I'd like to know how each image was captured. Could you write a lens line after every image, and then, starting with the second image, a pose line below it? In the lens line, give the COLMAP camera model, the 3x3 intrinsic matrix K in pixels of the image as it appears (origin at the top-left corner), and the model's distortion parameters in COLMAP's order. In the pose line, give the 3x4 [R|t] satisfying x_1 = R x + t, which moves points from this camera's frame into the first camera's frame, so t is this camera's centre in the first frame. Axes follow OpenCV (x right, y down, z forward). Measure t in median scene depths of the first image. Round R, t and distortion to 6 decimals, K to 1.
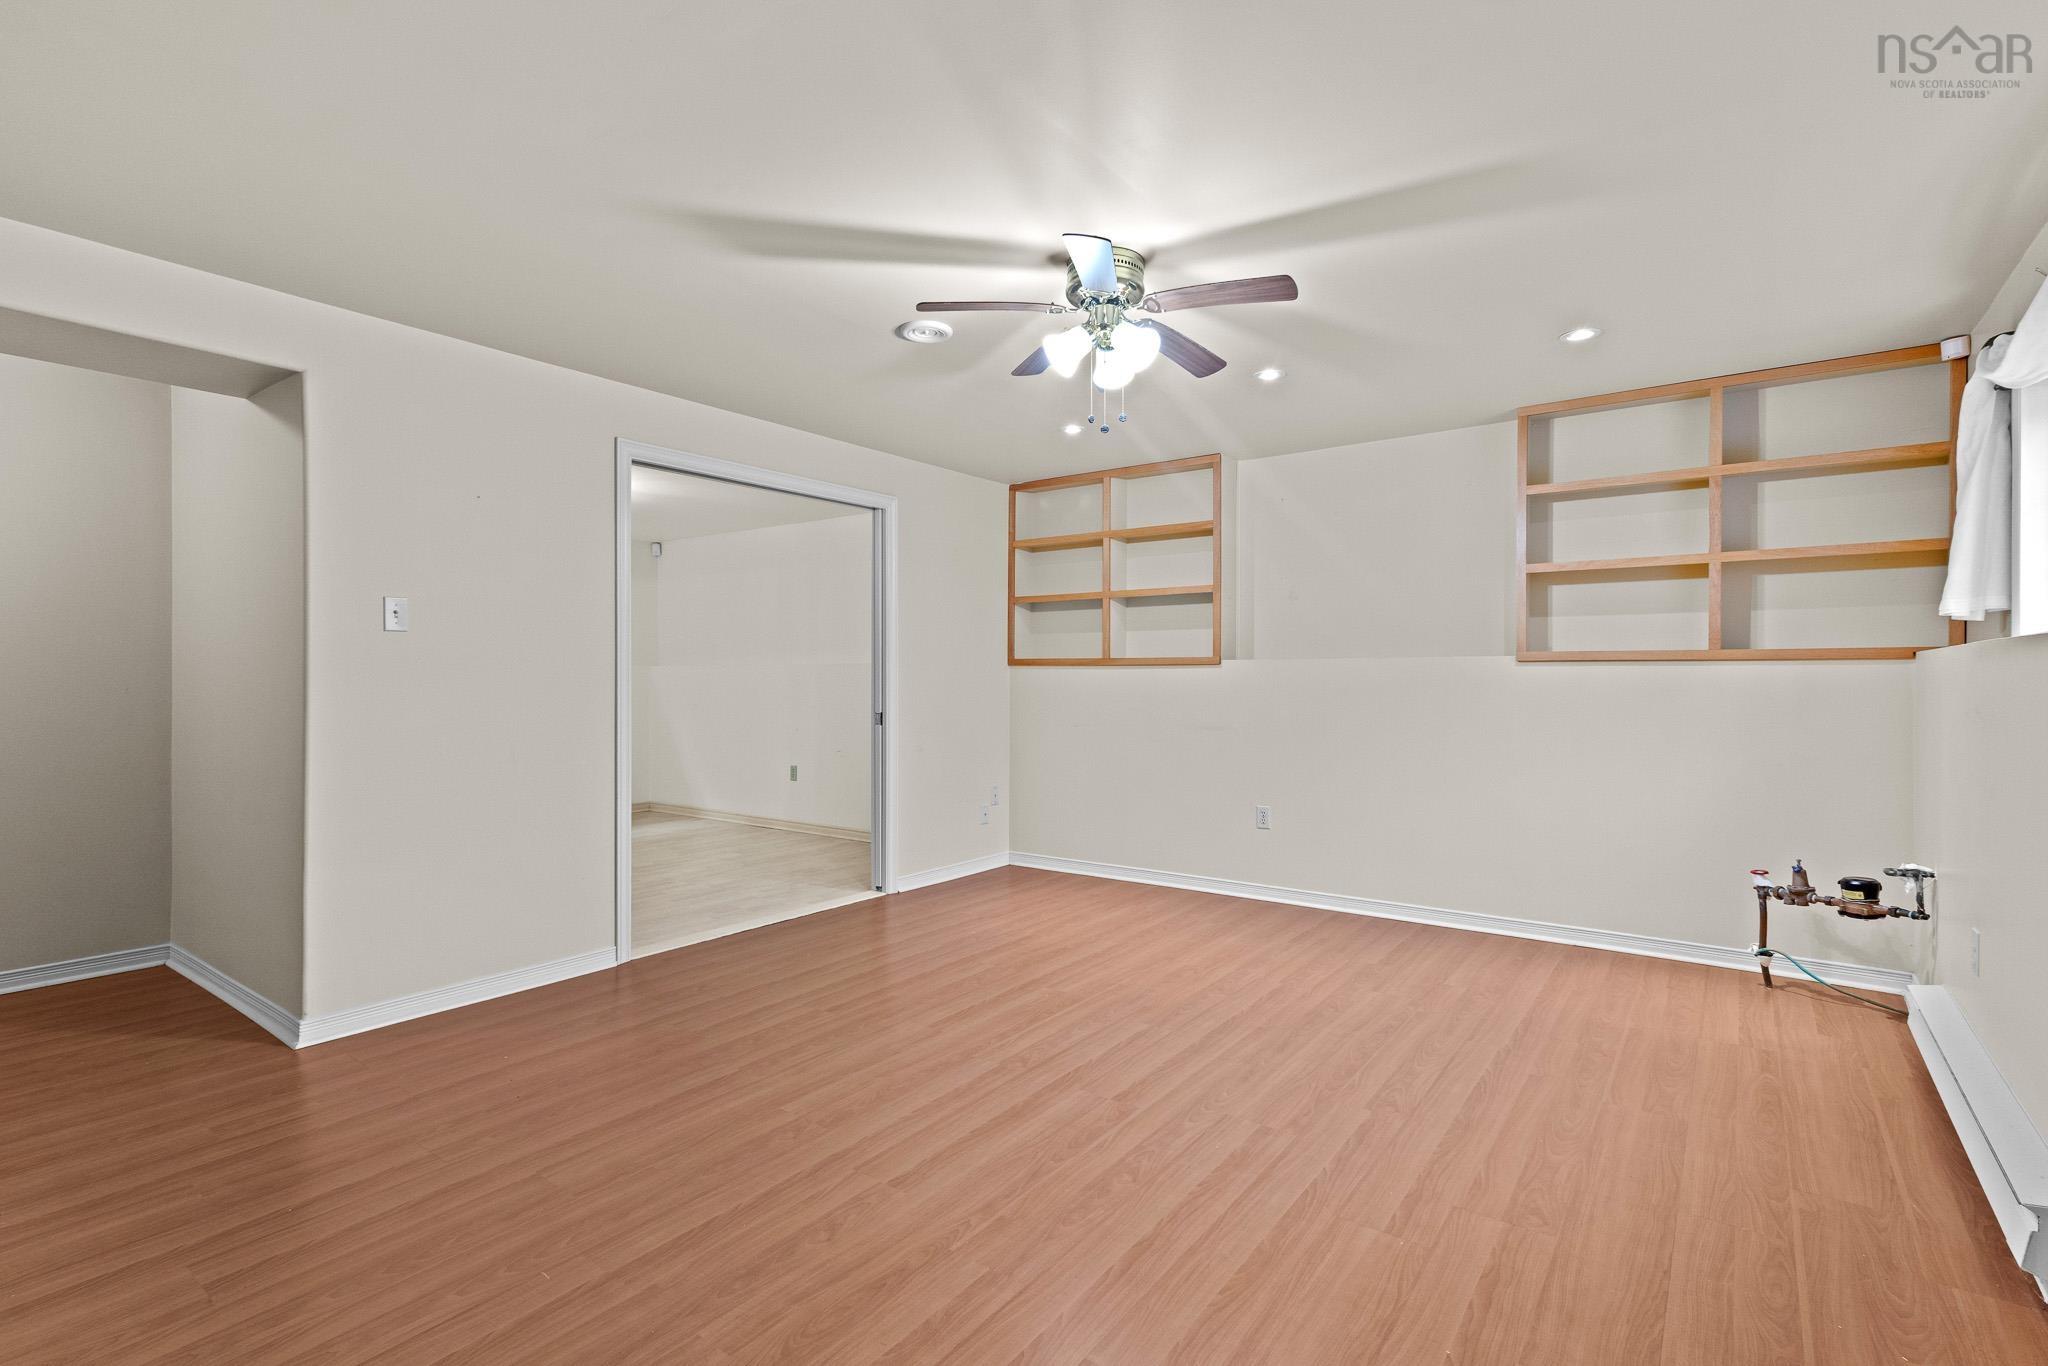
lens RADIAL K [[943.7, 0, 1003.9], [0, 943.7, 675.3], [0, 0, 1]] dist [0.012680, -0.004495]
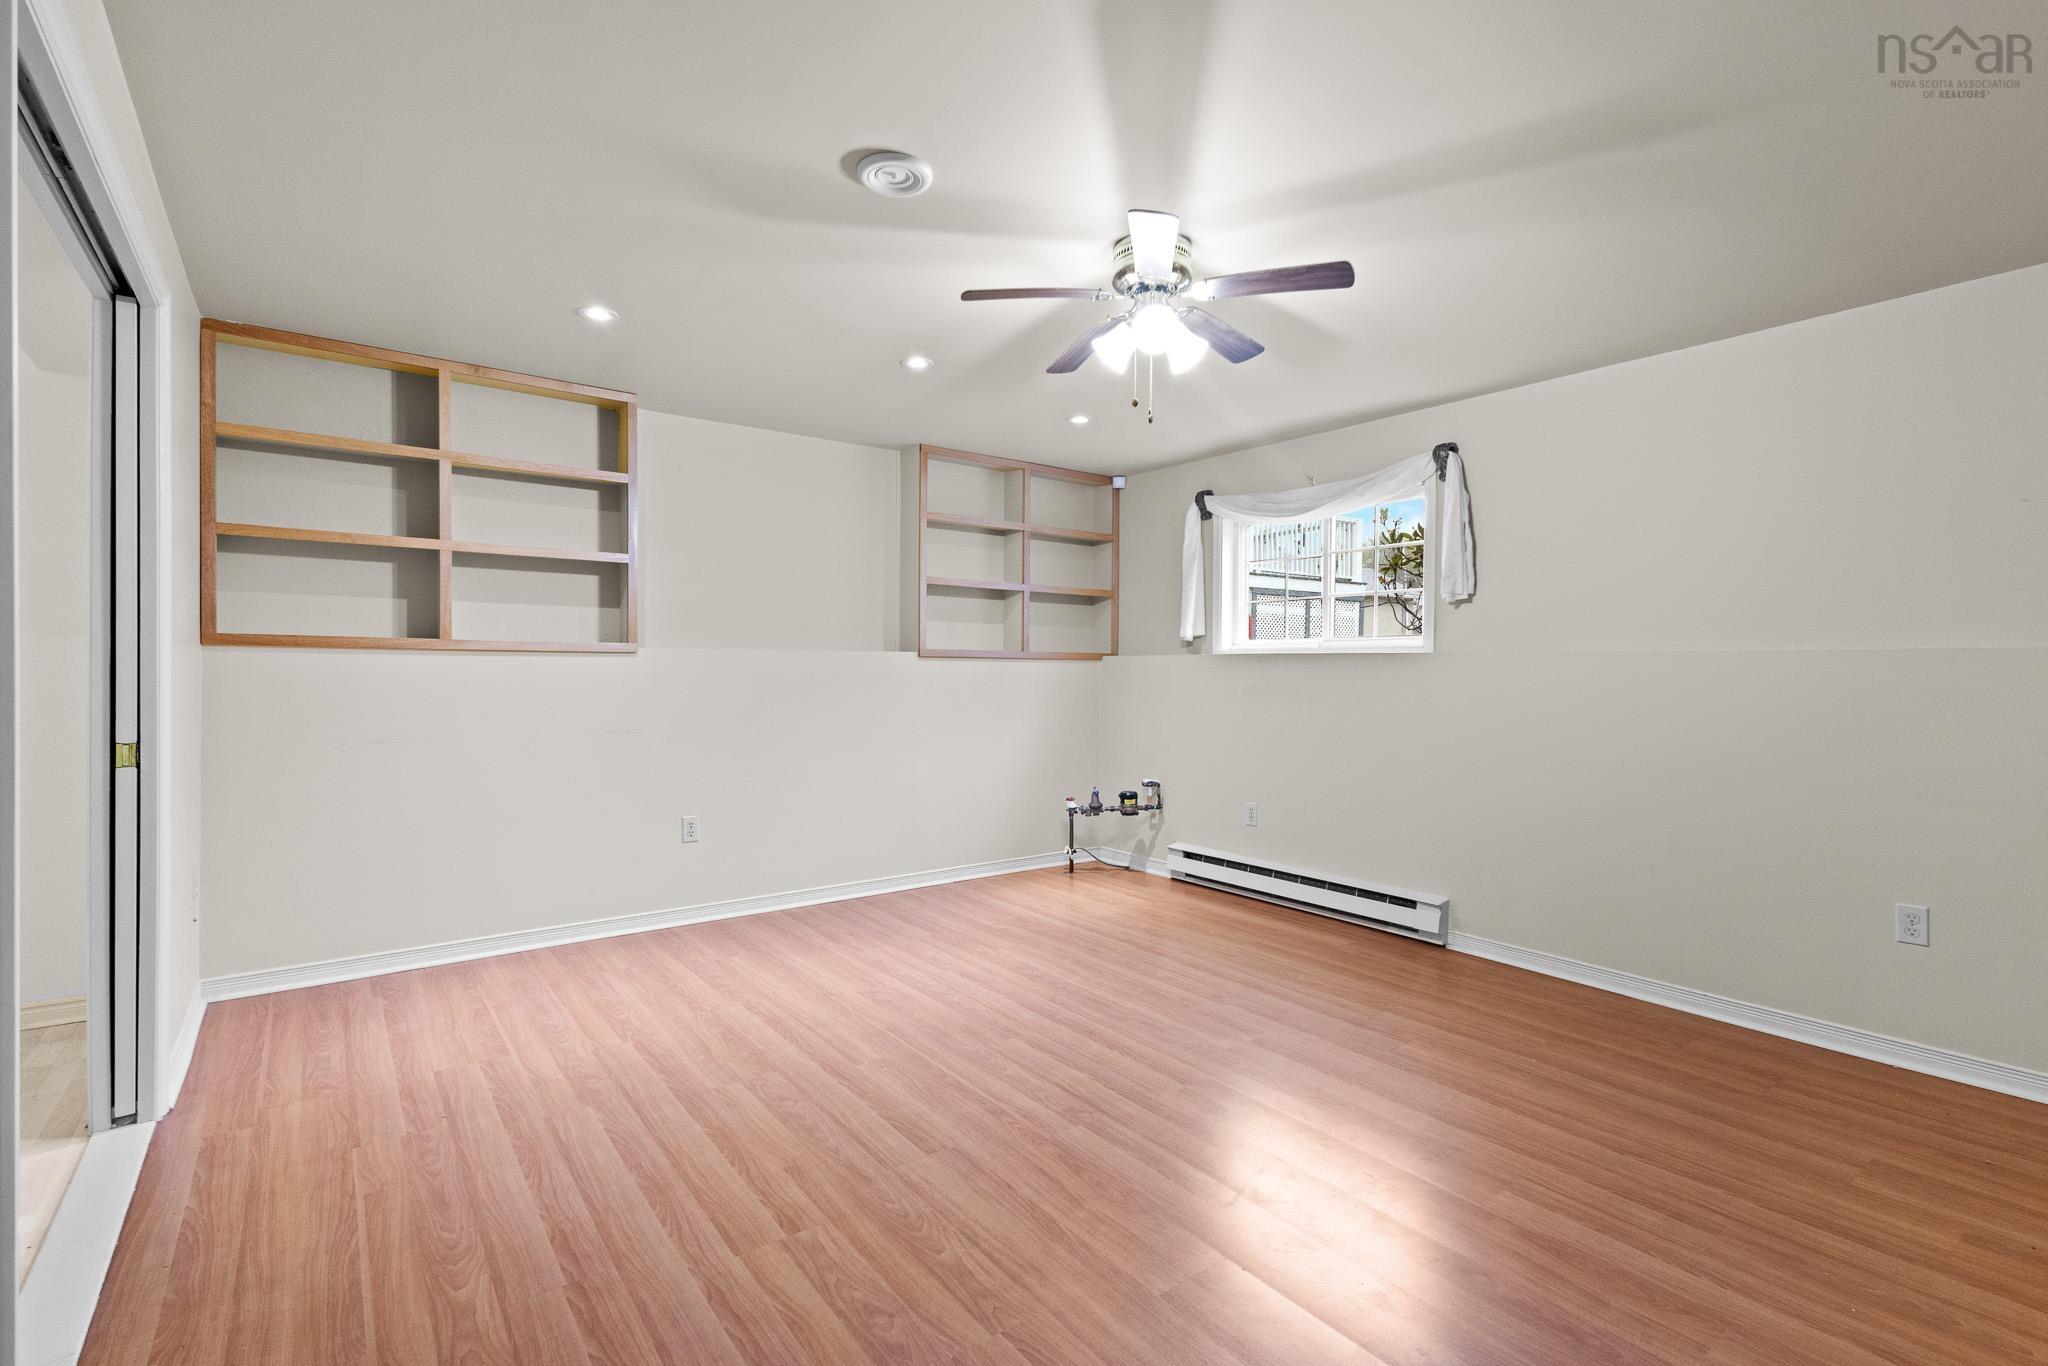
lens RADIAL K [[943.7, 0, 1011.0], [0, 943.7, 682.0], [0, 0, 1]] dist [0.012680, -0.004495]
pose [[0.278174, -0.010912, 0.960469, -0.821086], [-0.008837, 0.999864, 0.013919, -0.000650], [-0.960490, -0.012359, 0.278040, 0.809526]]
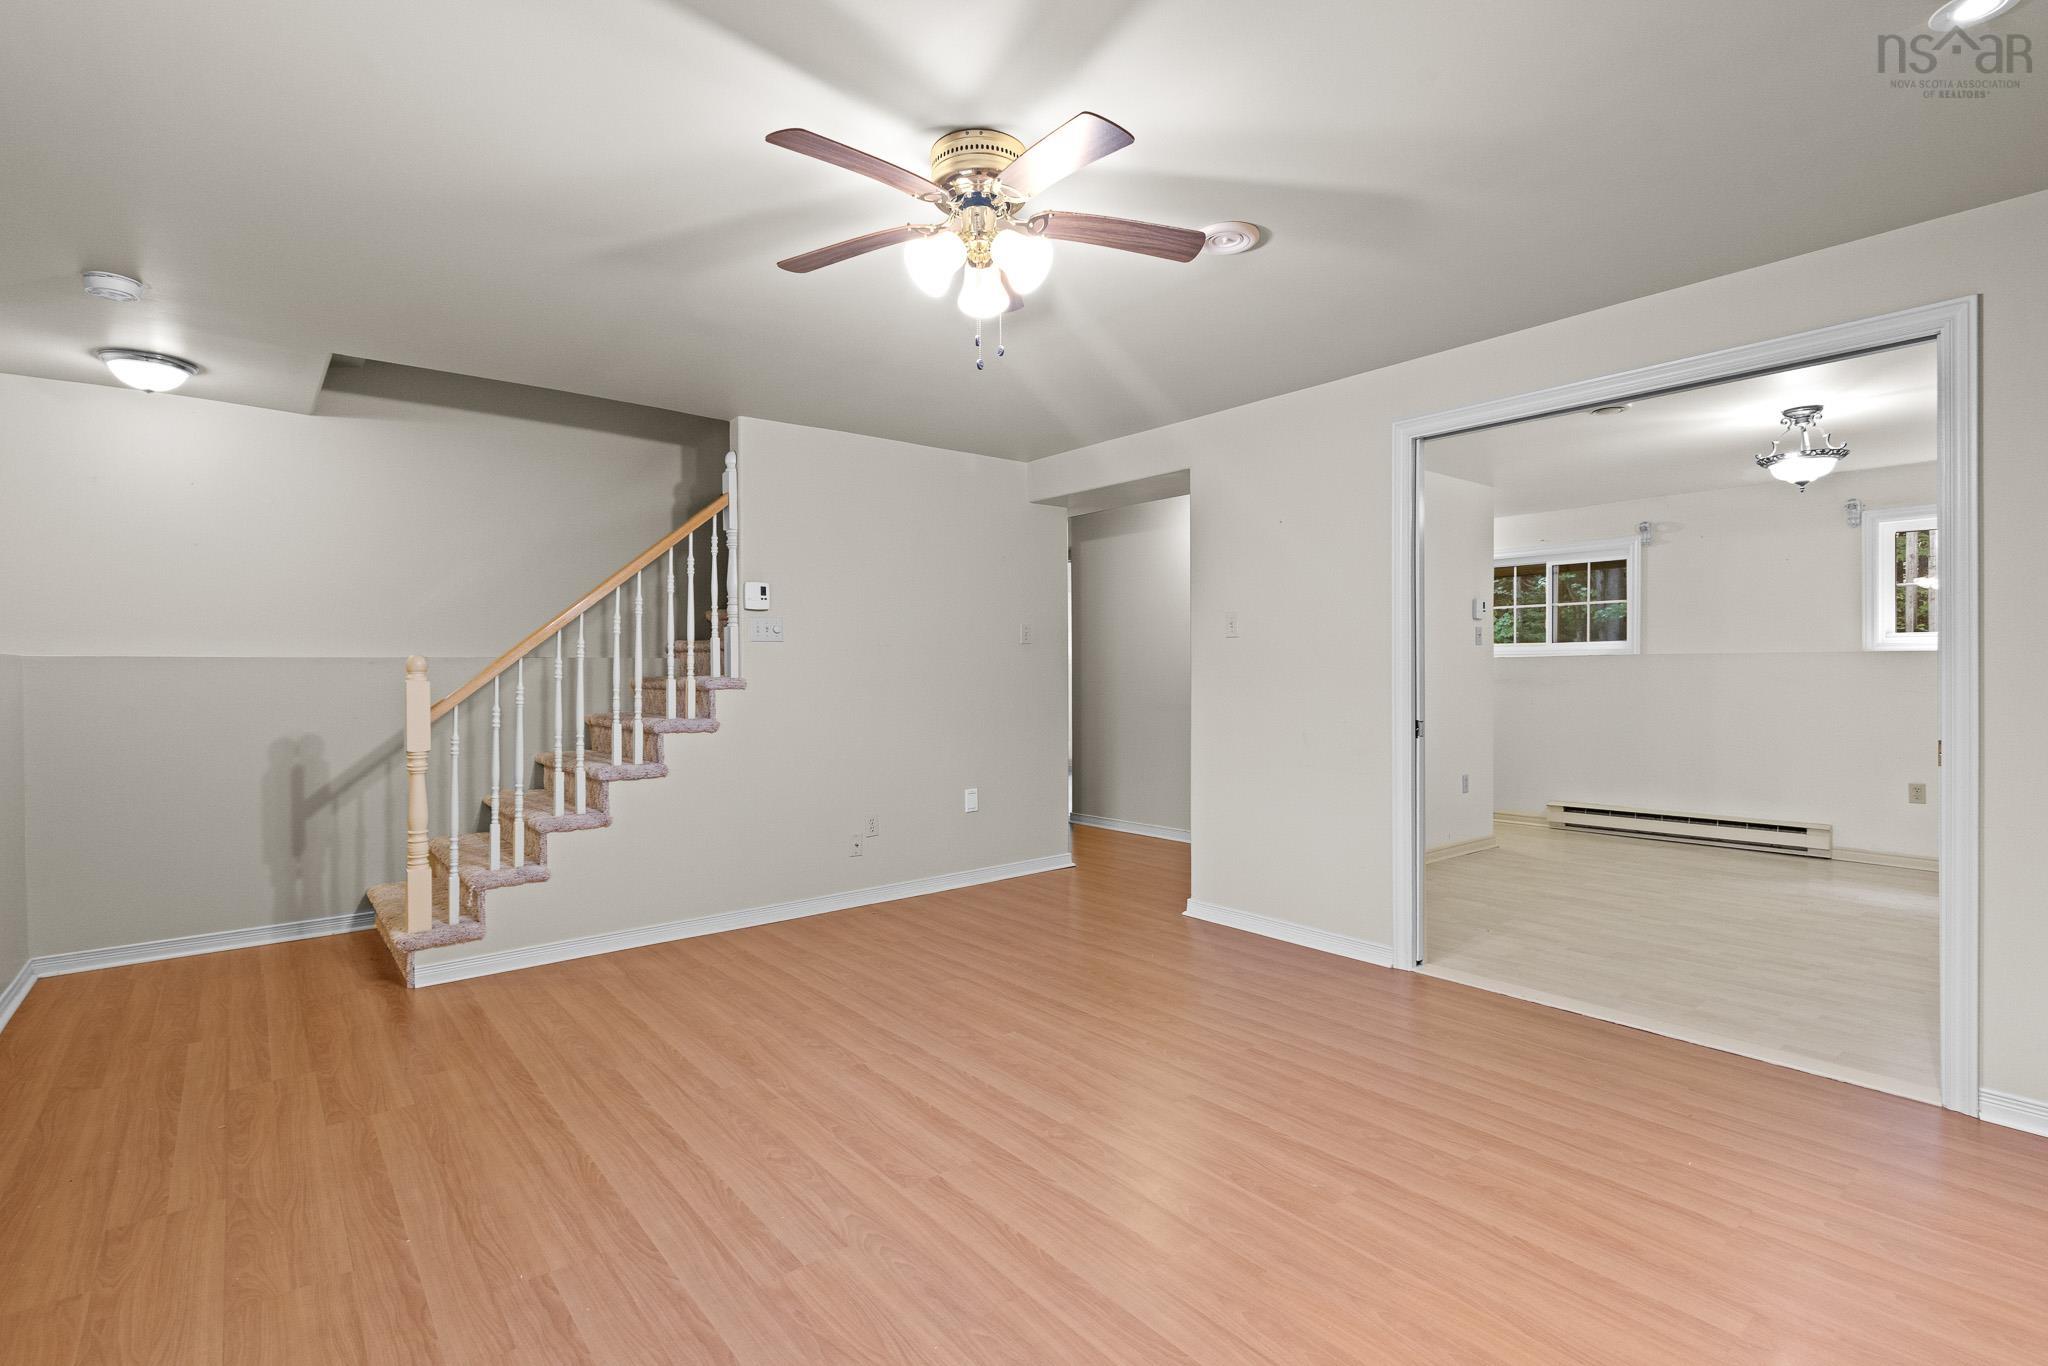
lens RADIAL K [[943.7, 0, 1044.4], [0, 943.7, 676.0], [0, 0, 1]] dist [0.012680, -0.004495]
pose [[-0.205321, 0.006458, -0.978673, 0.824013], [0.006995, 0.999962, 0.005131, -0.001929], [0.978670, -0.005792, -0.205358, 1.138776]]
